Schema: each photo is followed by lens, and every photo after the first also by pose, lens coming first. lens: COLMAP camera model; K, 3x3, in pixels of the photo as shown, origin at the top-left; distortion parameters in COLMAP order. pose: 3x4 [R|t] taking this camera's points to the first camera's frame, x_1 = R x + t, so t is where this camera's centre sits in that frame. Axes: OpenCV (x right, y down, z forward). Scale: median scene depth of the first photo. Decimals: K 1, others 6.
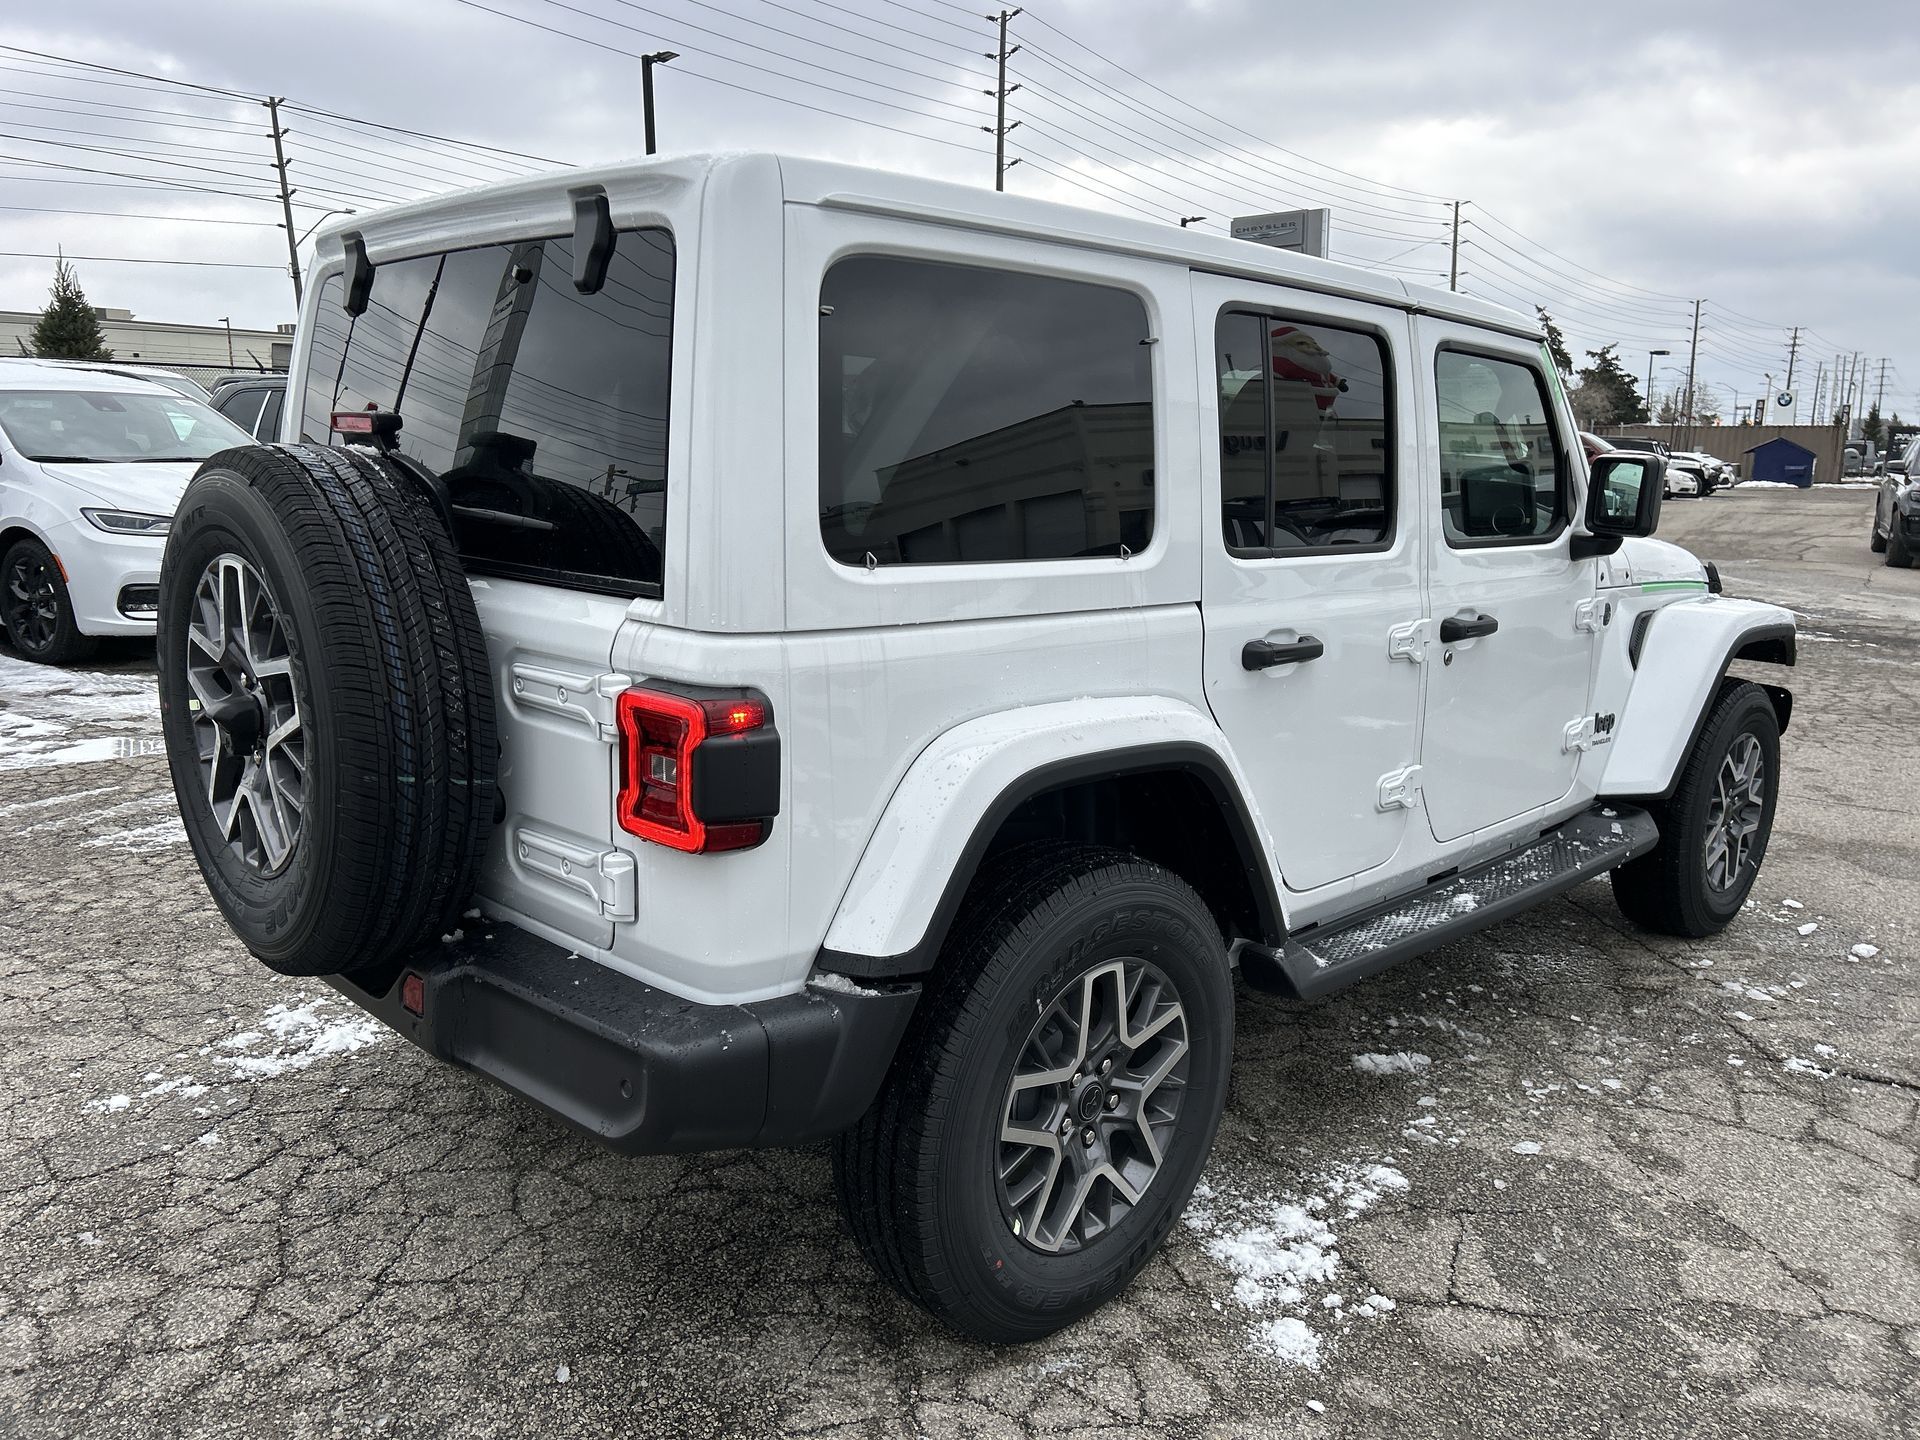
lens RADIAL K [[1432.7, 0, 951.3], [0, 1432.7, 716.5], [0, 0, 1]] dist [0.061891, -0.061511]
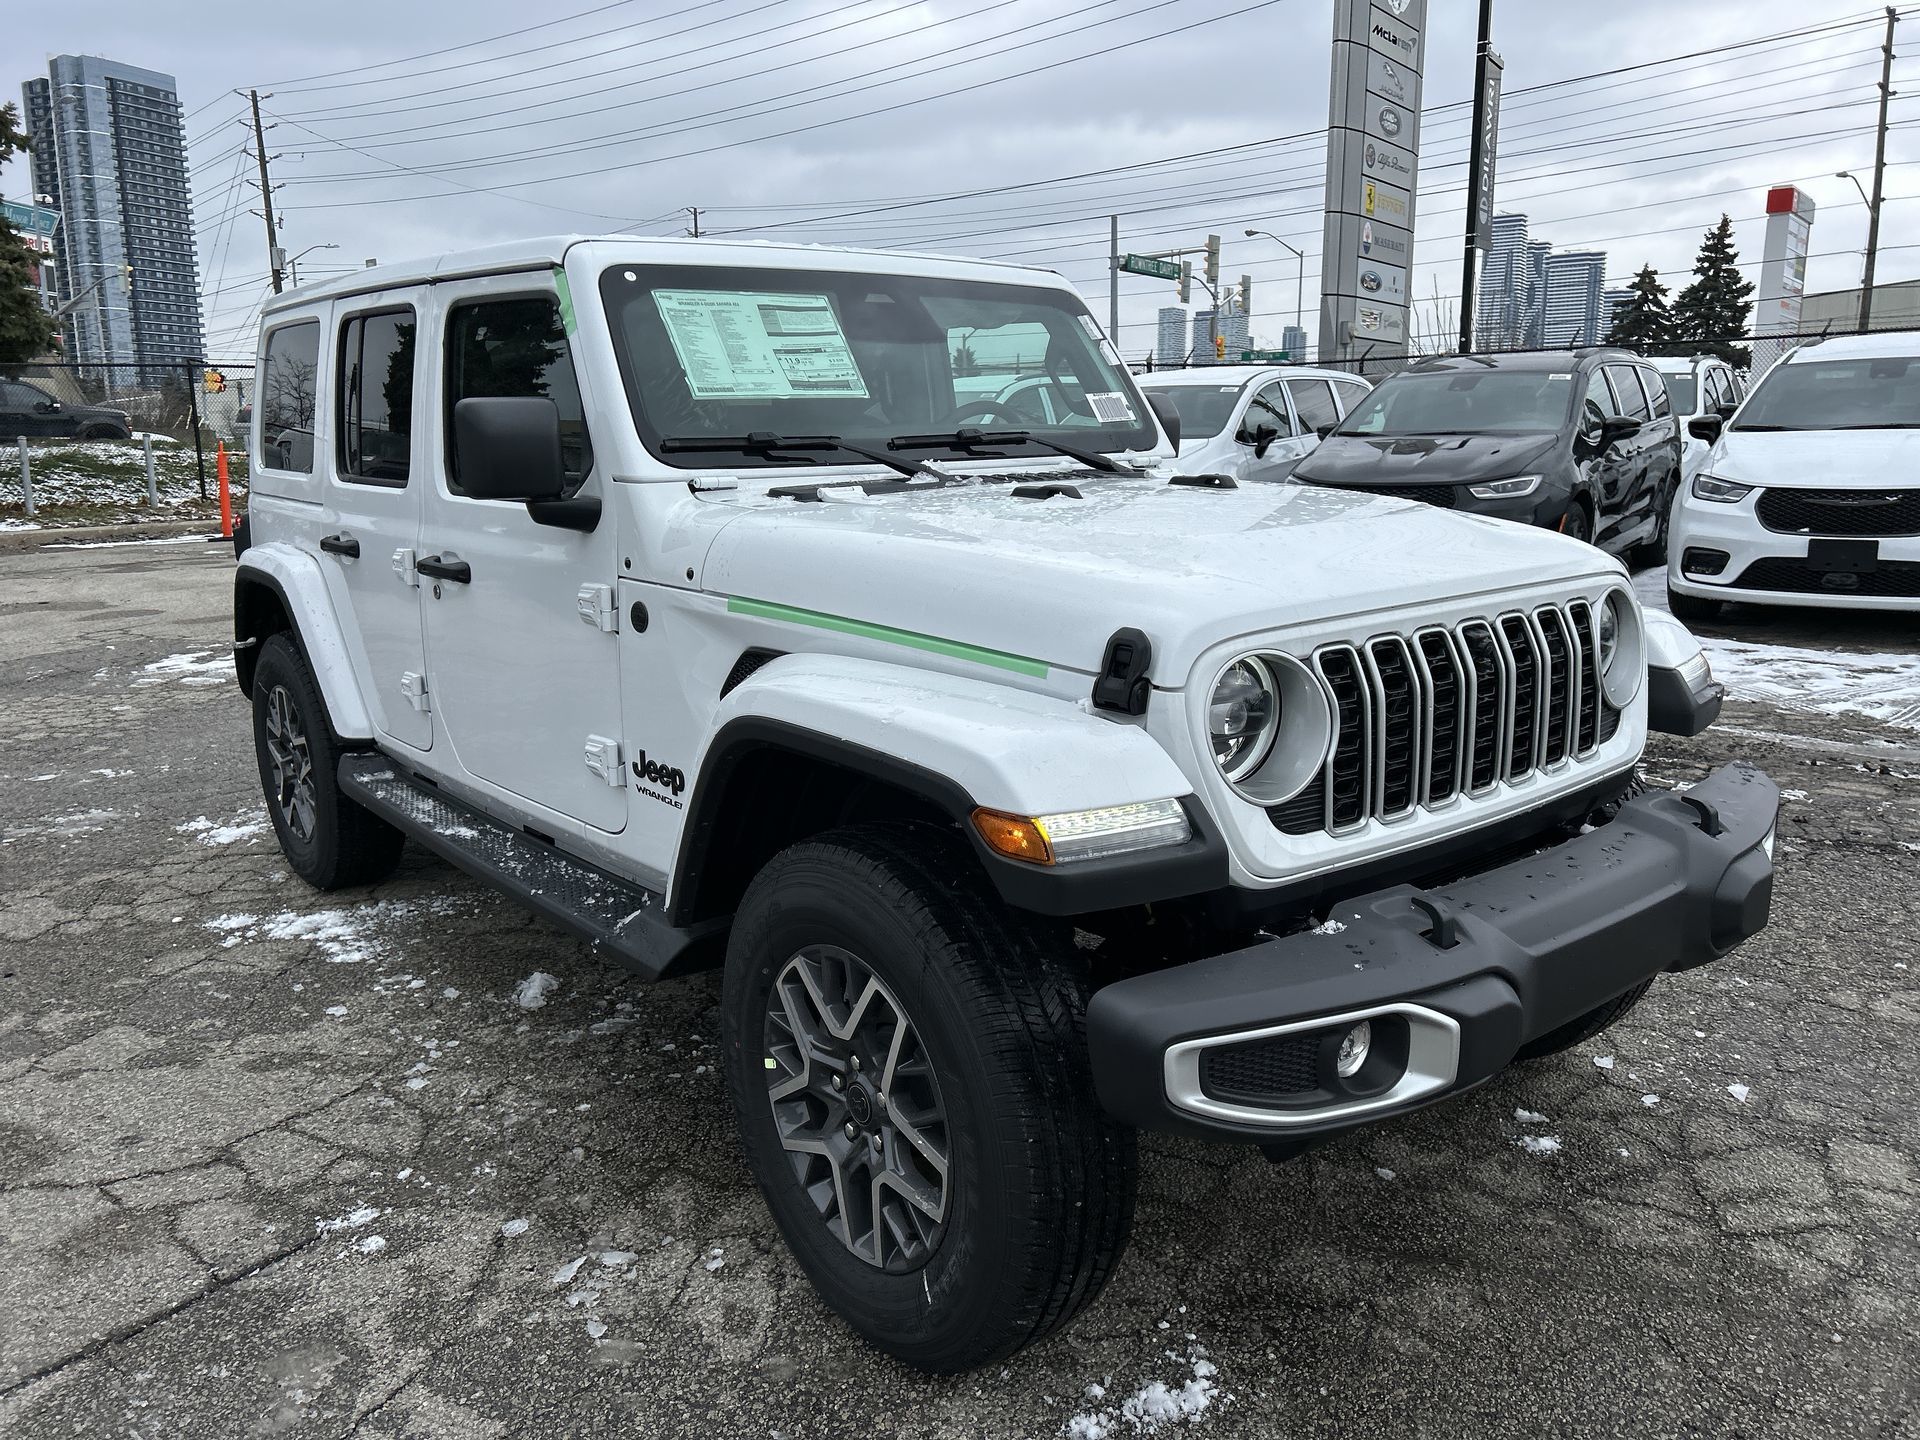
lens RADIAL K [[1433.2, 0, 956.7], [0, 1433.2, 716.0], [0, 0, 1]] dist [0.066911, -0.068124]
pose [[-0.092272, 0.182215, -0.978920, 1.537440], [-0.168626, 0.966054, 0.195715, -0.254281], [0.981352, 0.183131, -0.058413, 1.611345]]
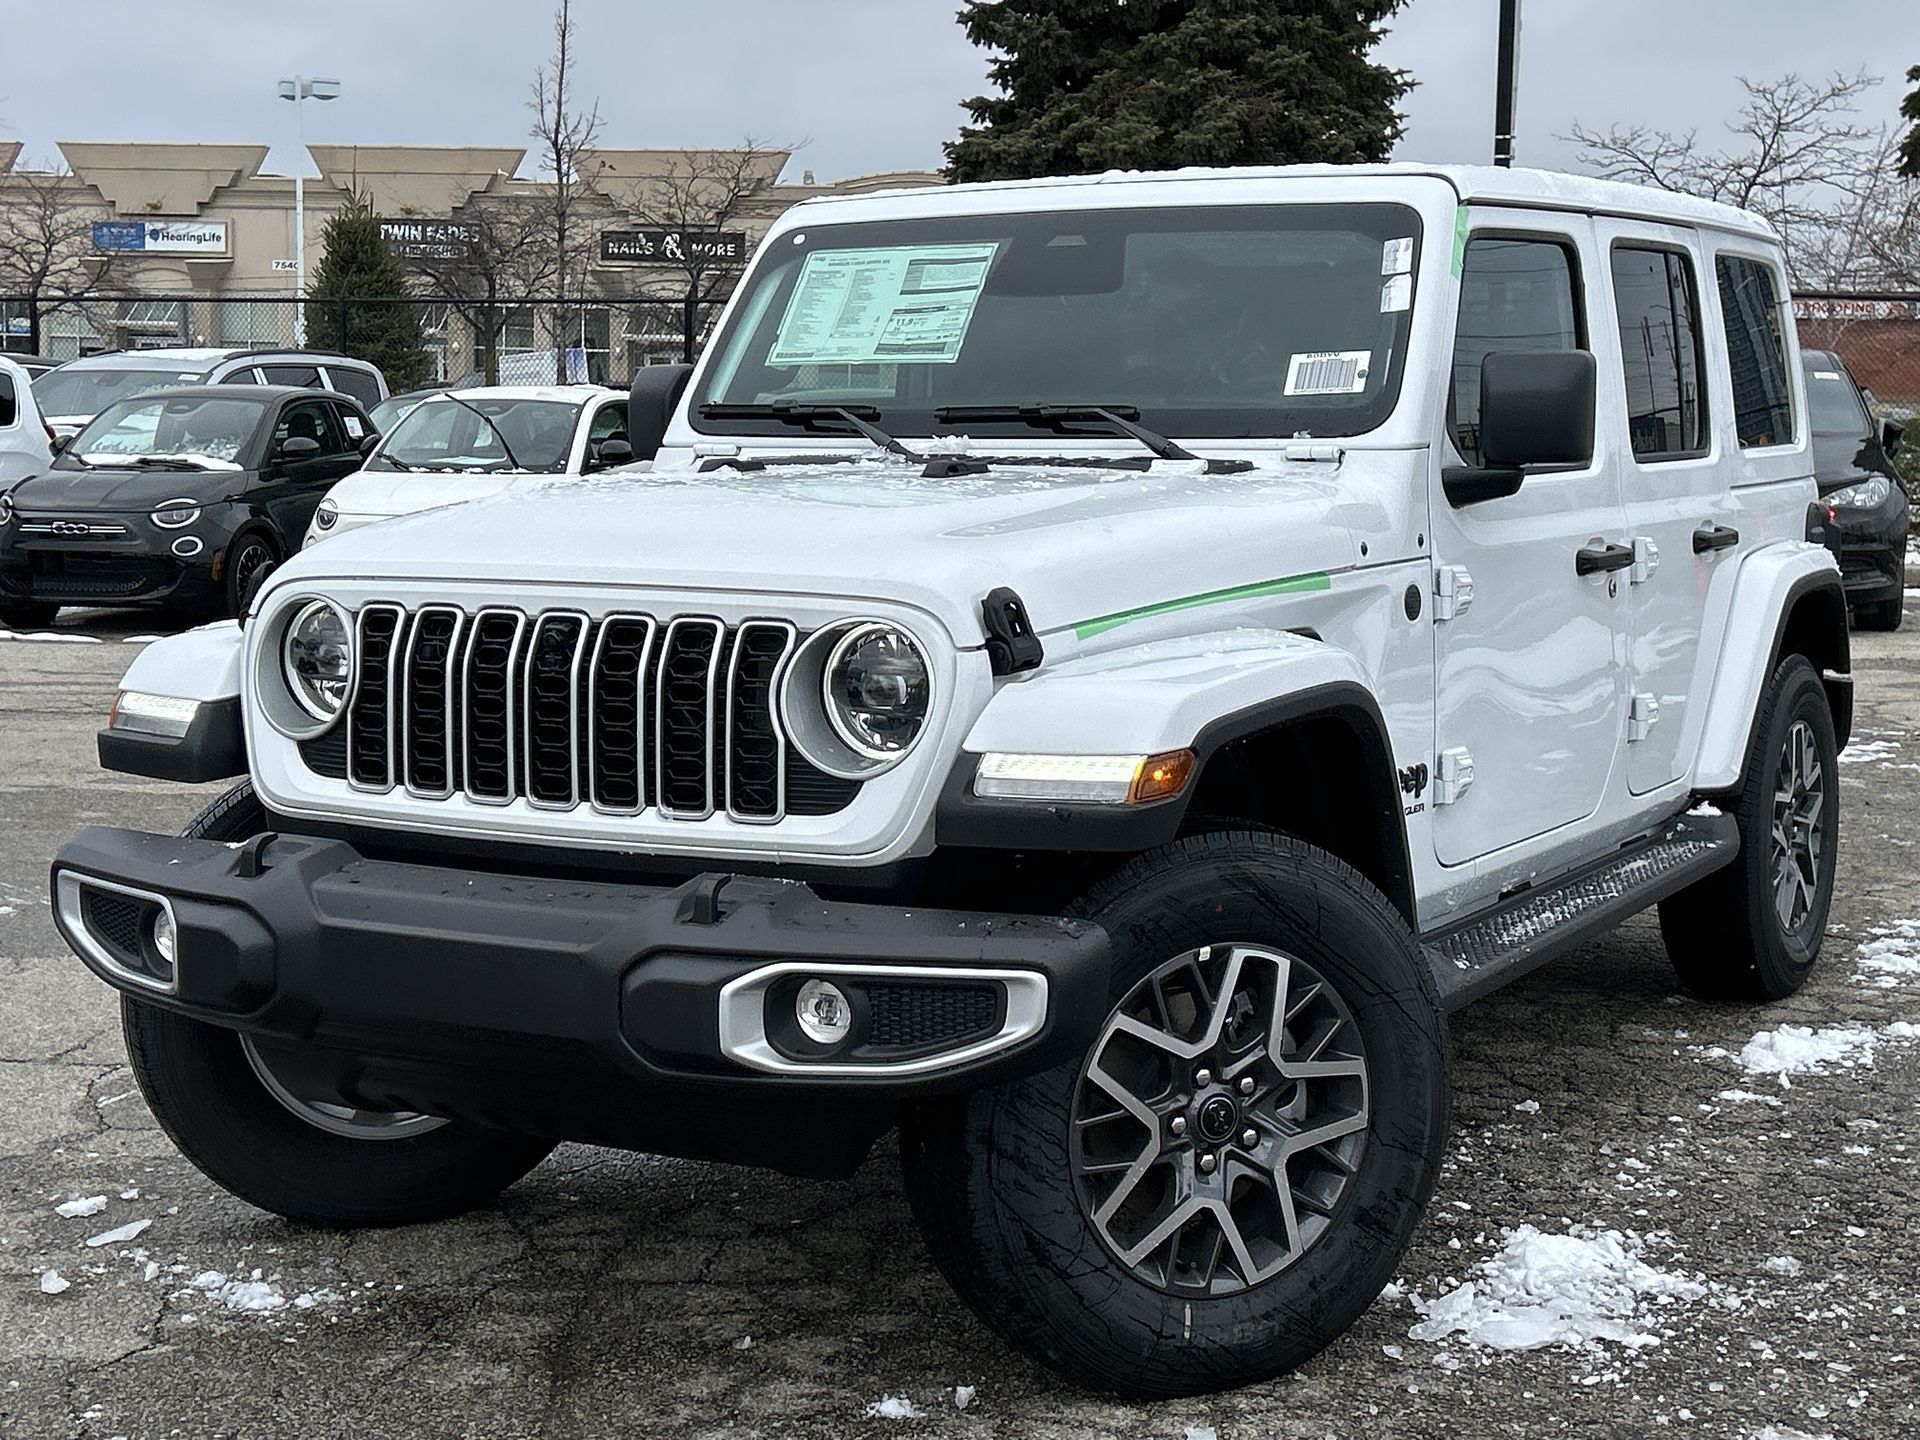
lens RADIAL K [[2831.7, 0, 935.3], [0, 2831.7, 715.9], [0, 0, 1]] dist [0.003958, 1.320302]
pose [[-0.962210, 0.005609, -0.272251, 0.932425], [-0.071835, 0.959144, 0.273646, -0.542202], [0.262663, 0.282862, -0.922495, 3.176869]]
